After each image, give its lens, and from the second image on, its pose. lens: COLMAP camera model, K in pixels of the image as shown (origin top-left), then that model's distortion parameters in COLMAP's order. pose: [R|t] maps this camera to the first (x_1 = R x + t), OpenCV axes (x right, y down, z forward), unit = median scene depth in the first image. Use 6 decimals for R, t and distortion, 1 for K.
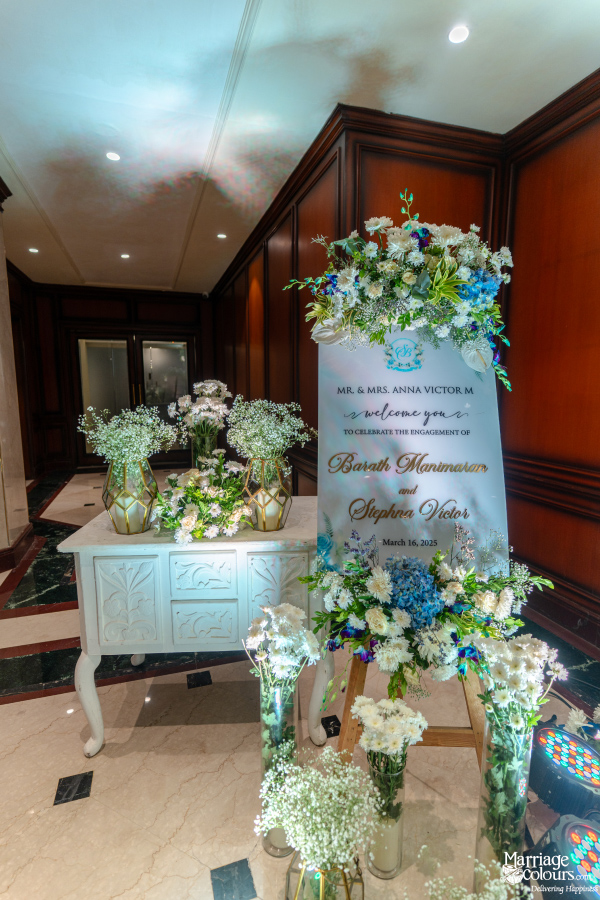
lens RADIAL K [[455.8, 0, 307.4], [0, 455.8, 451.1], [0, 0, 1]] dist [-0.004649, -0.000069]
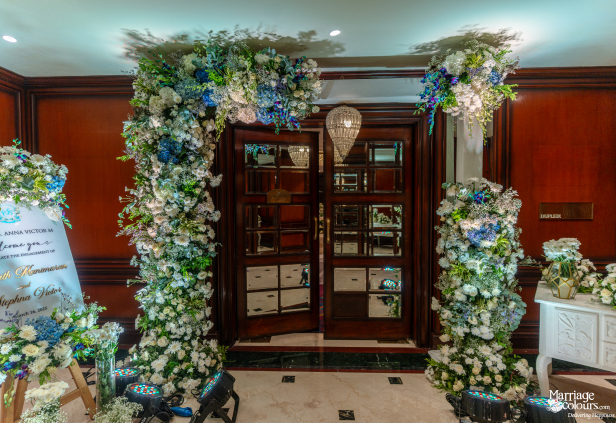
lens RADIAL K [[322.7, 0, 307.0], [0, 322.7, 211.3], [0, 0, 1]] dist [0.002599, -0.000355]
pose [[0.342114, -0.030477, 0.939164, -0.648480], [0.135599, 0.990614, -0.017249, -0.040160], [-0.929823, 0.133251, 0.343035, -0.611792]]
